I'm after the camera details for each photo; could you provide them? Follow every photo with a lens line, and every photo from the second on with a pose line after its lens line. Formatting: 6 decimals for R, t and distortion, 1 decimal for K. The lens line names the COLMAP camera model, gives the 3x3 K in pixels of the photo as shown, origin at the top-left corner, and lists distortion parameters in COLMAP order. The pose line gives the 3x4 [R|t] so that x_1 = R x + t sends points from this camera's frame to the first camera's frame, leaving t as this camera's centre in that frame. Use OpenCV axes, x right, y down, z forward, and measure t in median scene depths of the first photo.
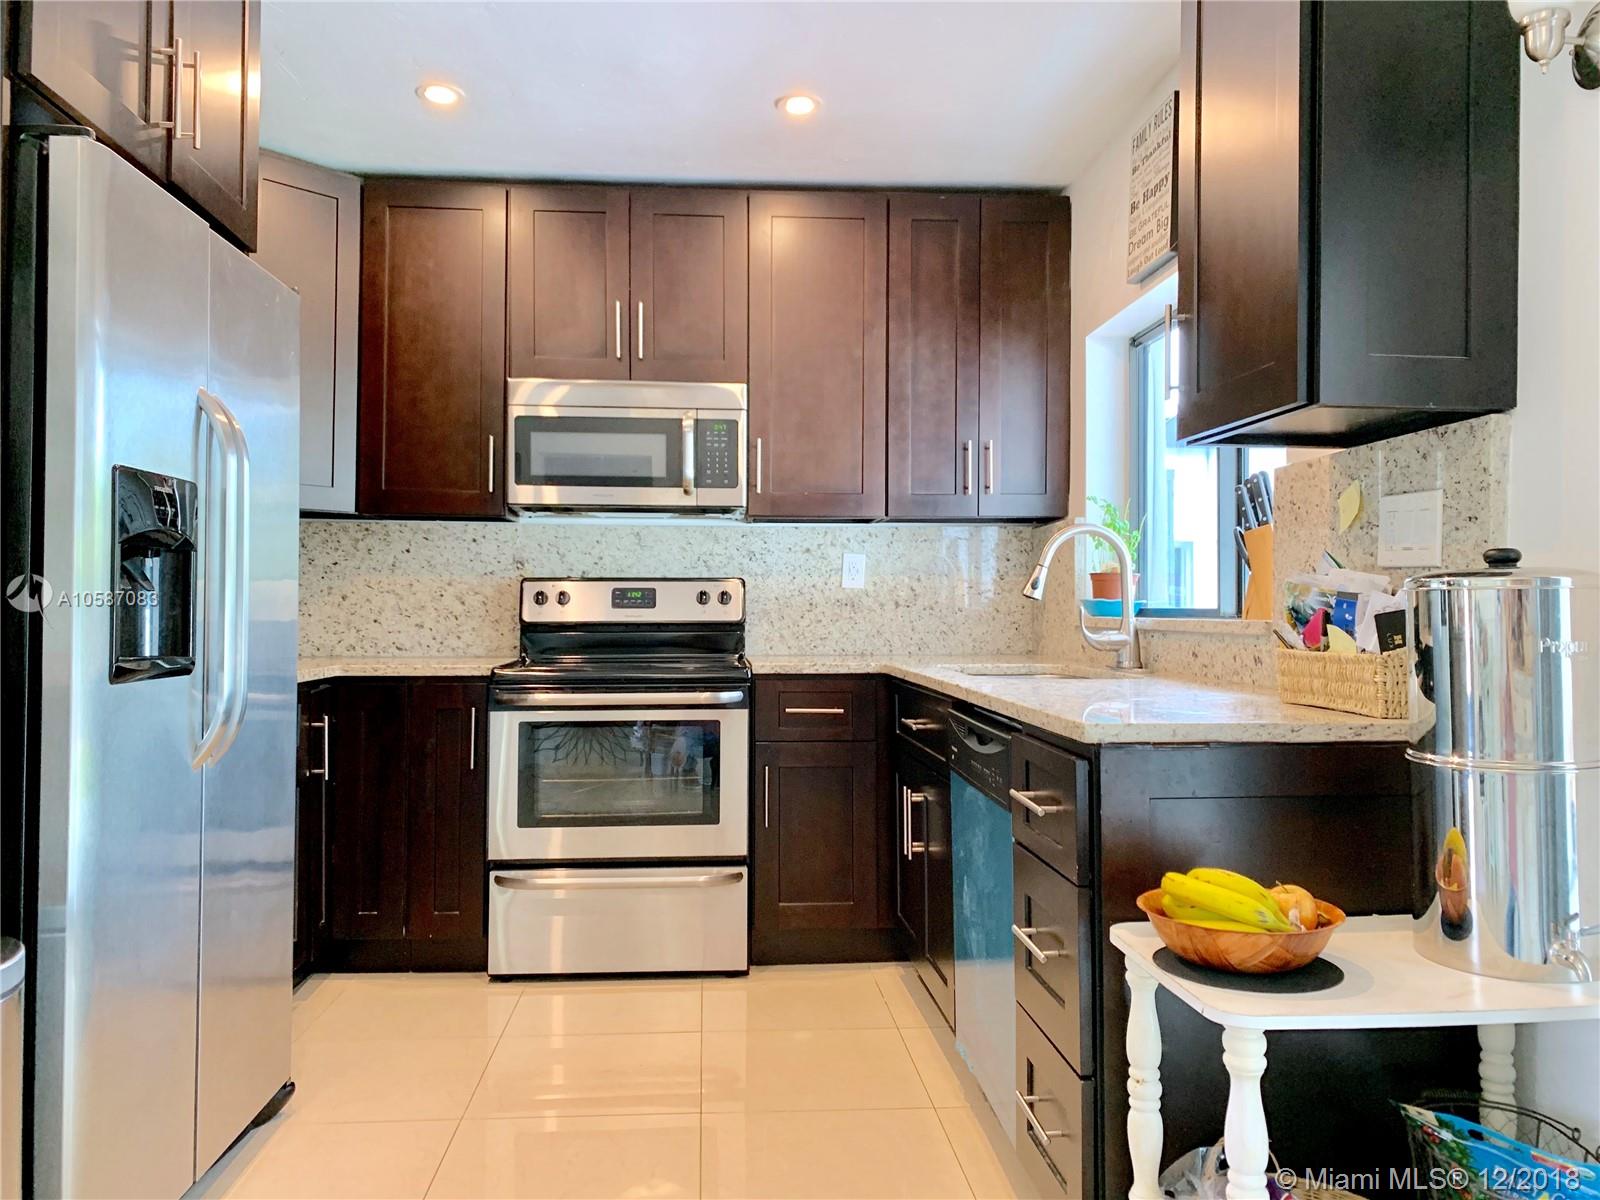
lens RADIAL K [[1210.2, 0, 804.9], [0, 1210.2, 588.4], [0, 0, 1]] dist [0.119658, -0.182364]
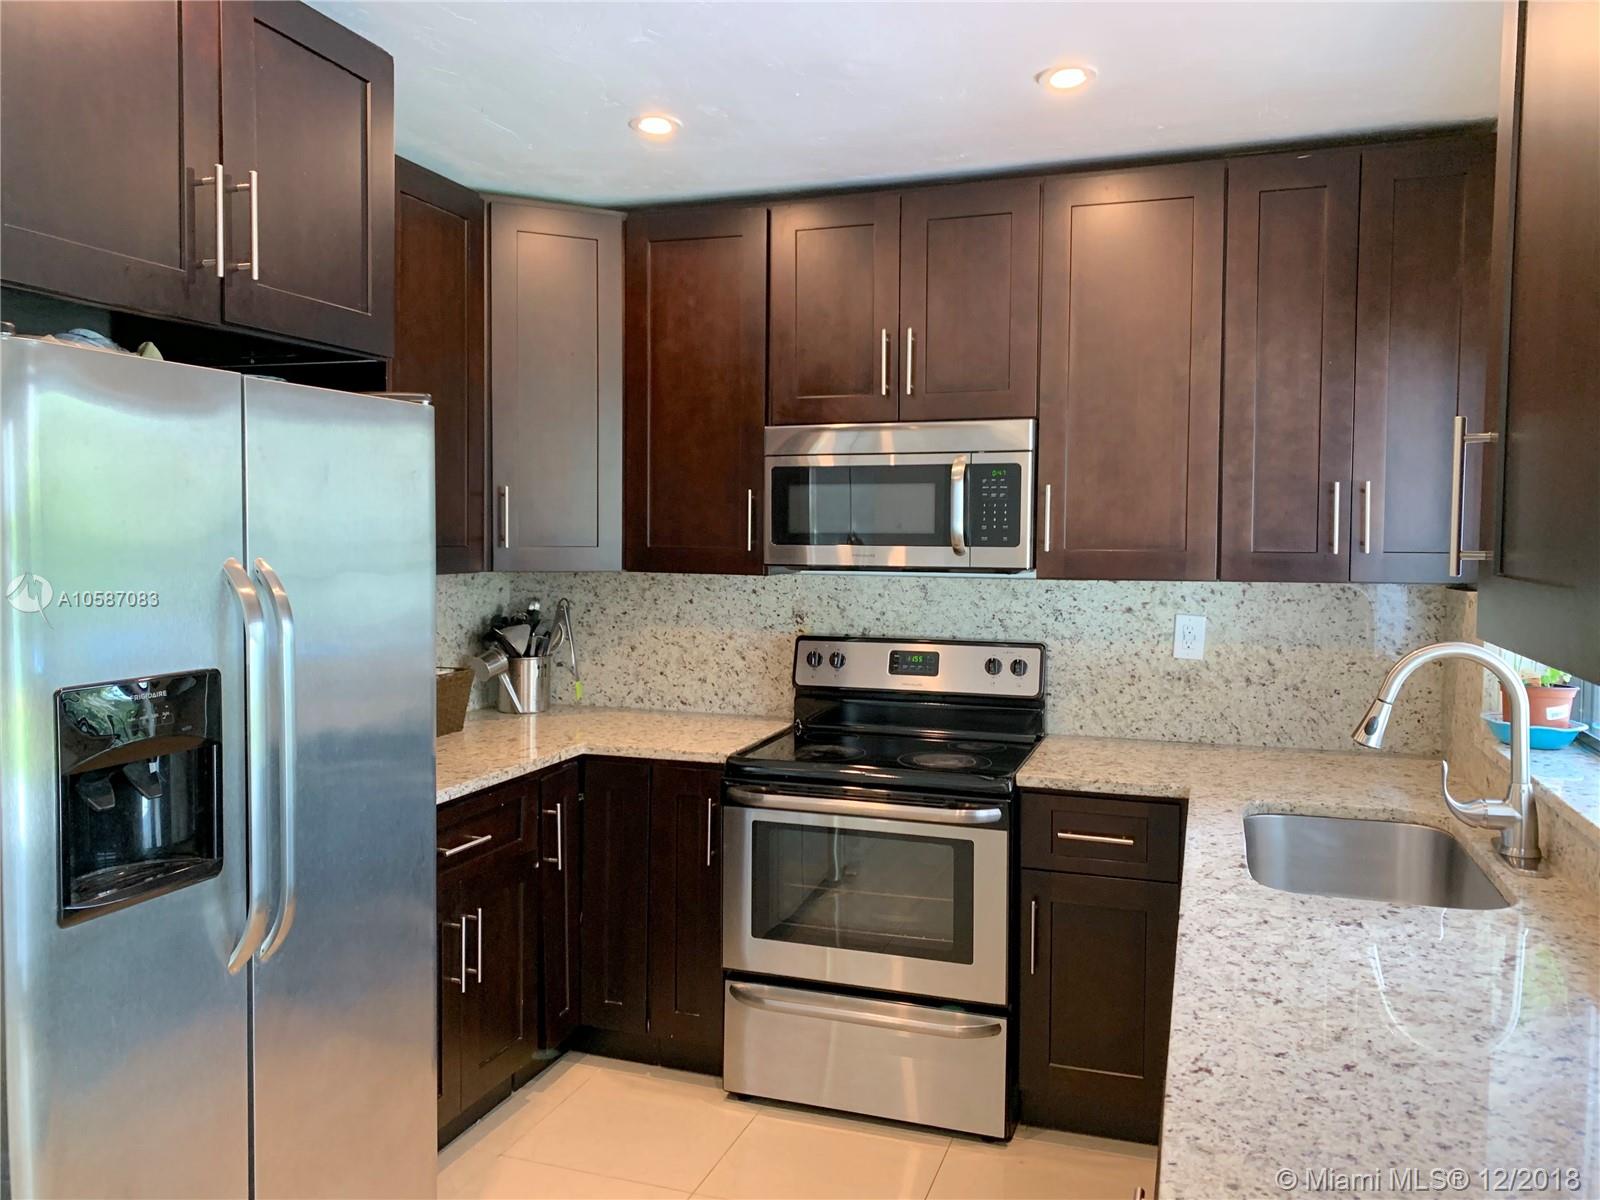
lens RADIAL K [[1226.3, 0, 792.1], [0, 1226.3, 580.1], [0, 0, 1]] dist [0.127193, -0.350726]
pose [[0.915018, 0.020867, -0.402872, 0.136005], [0.002357, 0.998368, 0.057063, -0.104817], [0.403405, -0.053163, 0.913476, 0.165844]]
